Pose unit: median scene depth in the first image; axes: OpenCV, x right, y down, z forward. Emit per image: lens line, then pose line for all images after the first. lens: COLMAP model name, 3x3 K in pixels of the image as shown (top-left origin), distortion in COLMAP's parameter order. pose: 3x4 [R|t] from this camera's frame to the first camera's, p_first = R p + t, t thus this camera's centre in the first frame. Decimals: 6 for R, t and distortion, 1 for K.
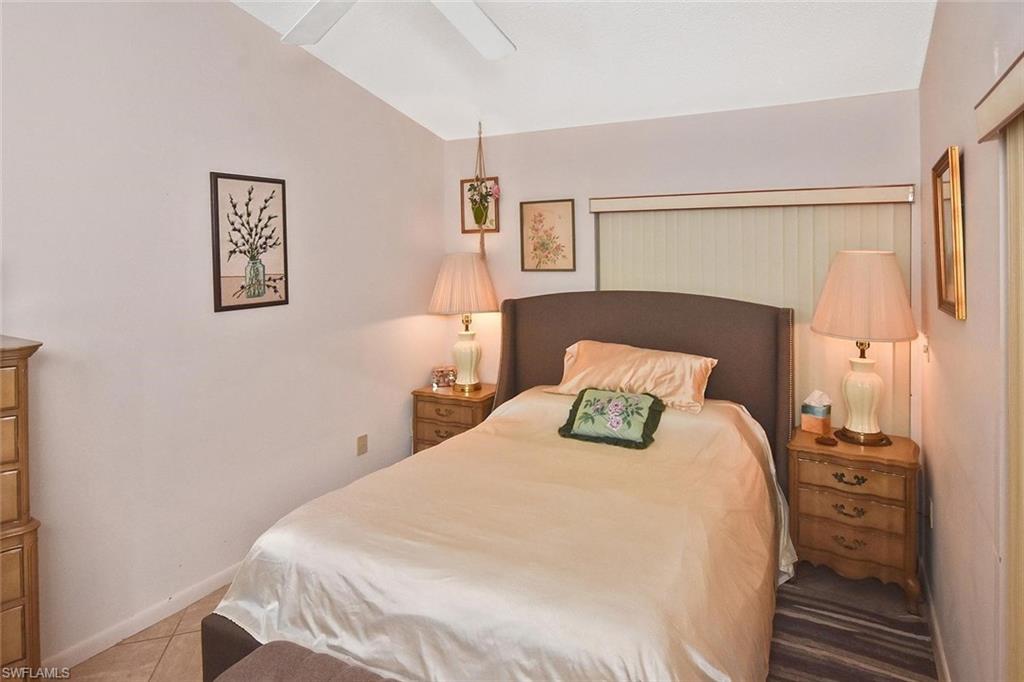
lens RADIAL K [[558.7, 0, 512.3], [0, 558.7, 272.7], [0, 0, 1]] dist [-0.000448, -0.000215]
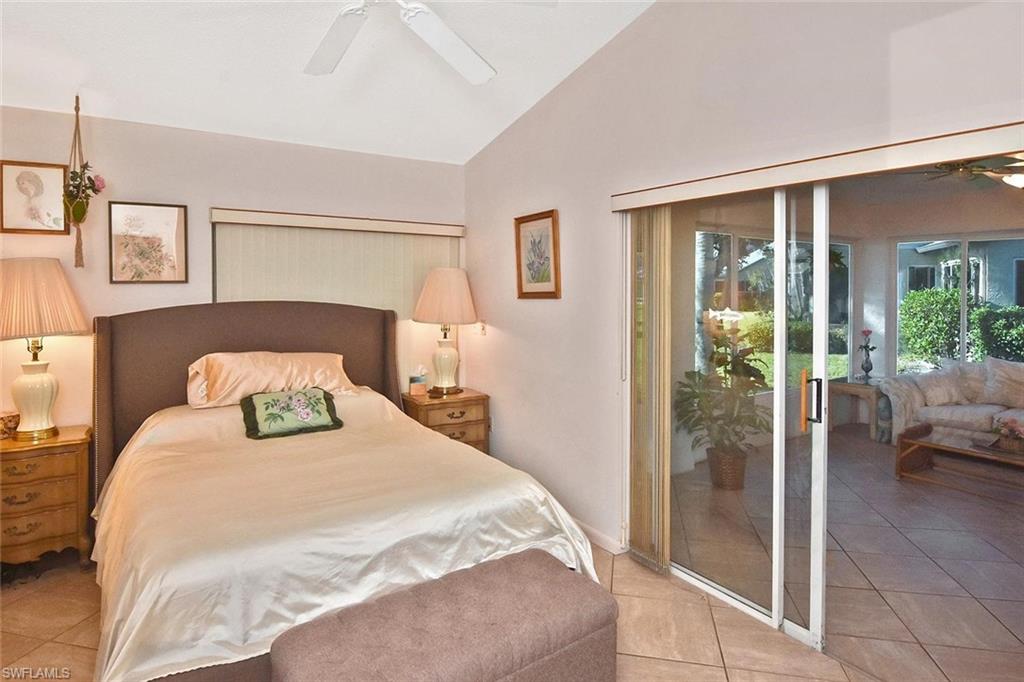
lens RADIAL K [[565.9, 0, 494.8], [0, 565.9, 309.7], [0, 0, 1]] dist [-0.006466, -0.000631]
pose [[0.520176, -0.030034, 0.853531, -0.442822], [0.019074, 0.999541, 0.023547, 0.030521], [-0.853846, 0.004031, 0.520510, 0.066994]]
